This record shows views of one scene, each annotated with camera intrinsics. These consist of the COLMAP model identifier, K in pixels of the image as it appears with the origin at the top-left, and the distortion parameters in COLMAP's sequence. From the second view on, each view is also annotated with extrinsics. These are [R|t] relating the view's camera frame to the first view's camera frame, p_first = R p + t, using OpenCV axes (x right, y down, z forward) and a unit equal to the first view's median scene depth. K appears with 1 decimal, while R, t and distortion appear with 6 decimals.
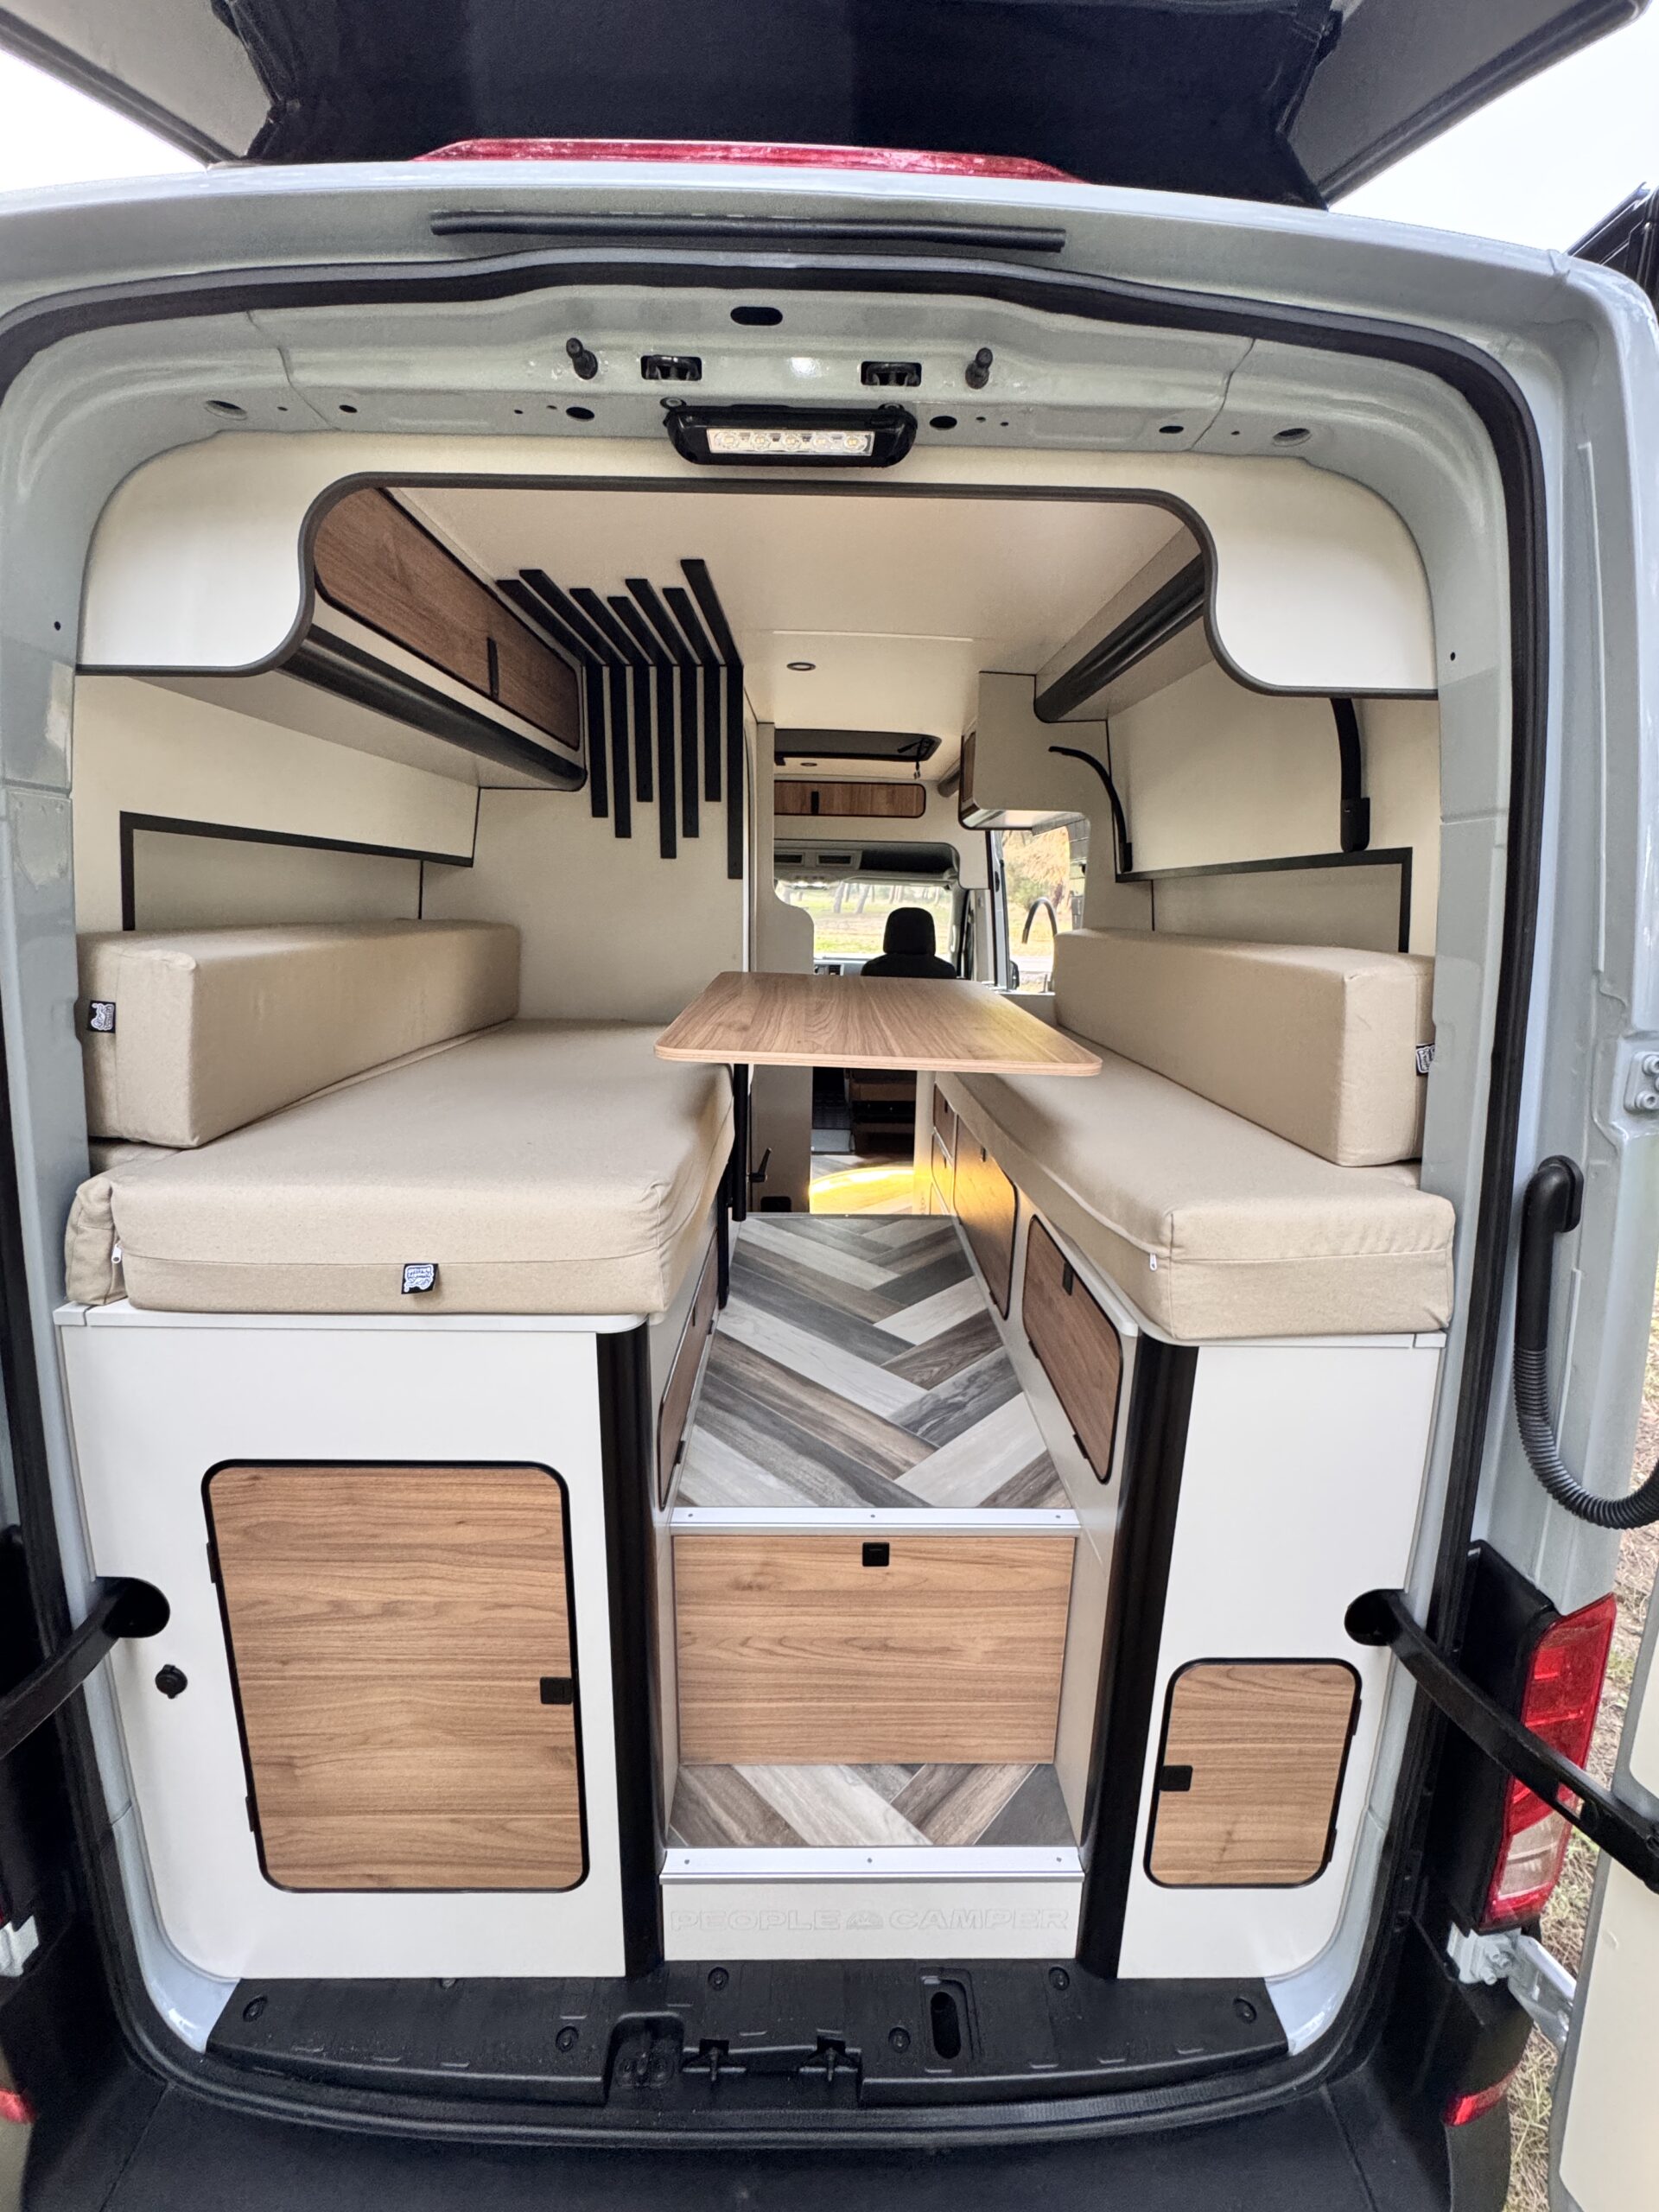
lens RADIAL K [[889.5, 0, 829.2], [0, 889.5, 1101.3], [0, 0, 1]] dist [-0.010641, 0.001819]
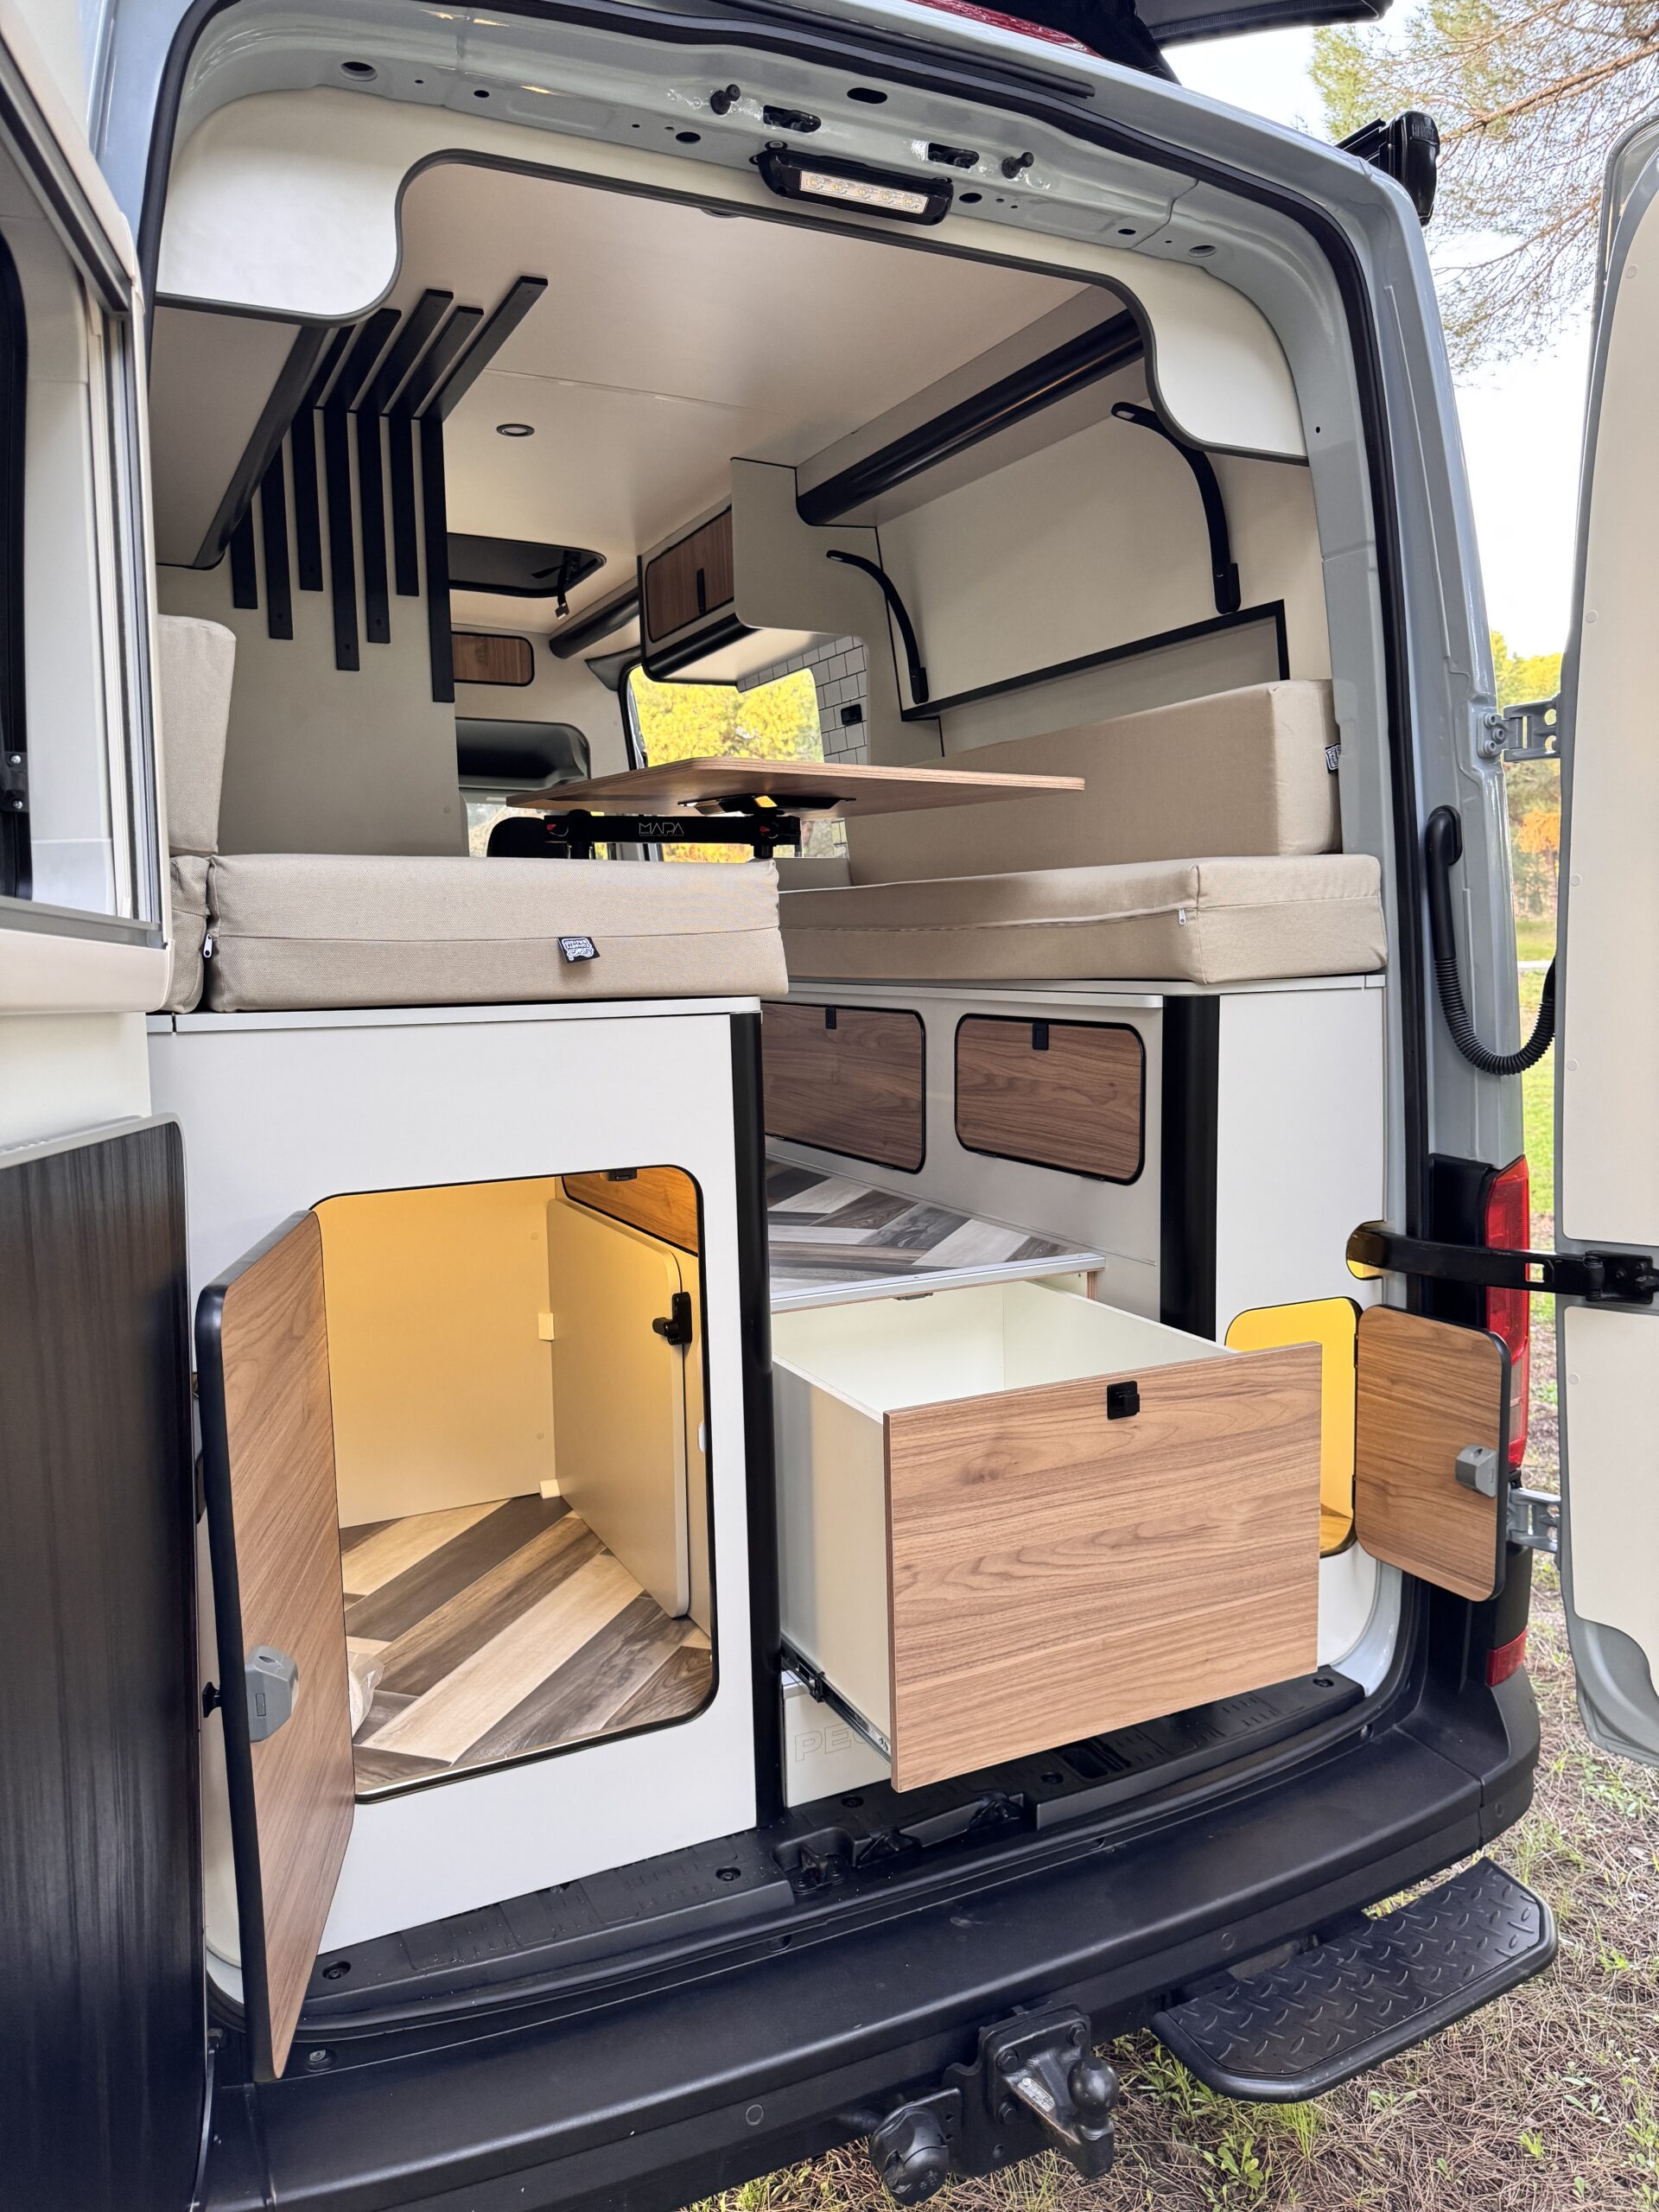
lens RADIAL K [[1584.4, 0, 825.6], [0, 1584.4, 1110.1], [0, 0, 1]] dist [0.026141, -0.033808]
pose [[0.902521, -0.081011, 0.422958, -0.965954], [0.127239, 0.988461, -0.082184, 0.553488], [-0.411420, 0.127990, 0.902415, -0.646369]]
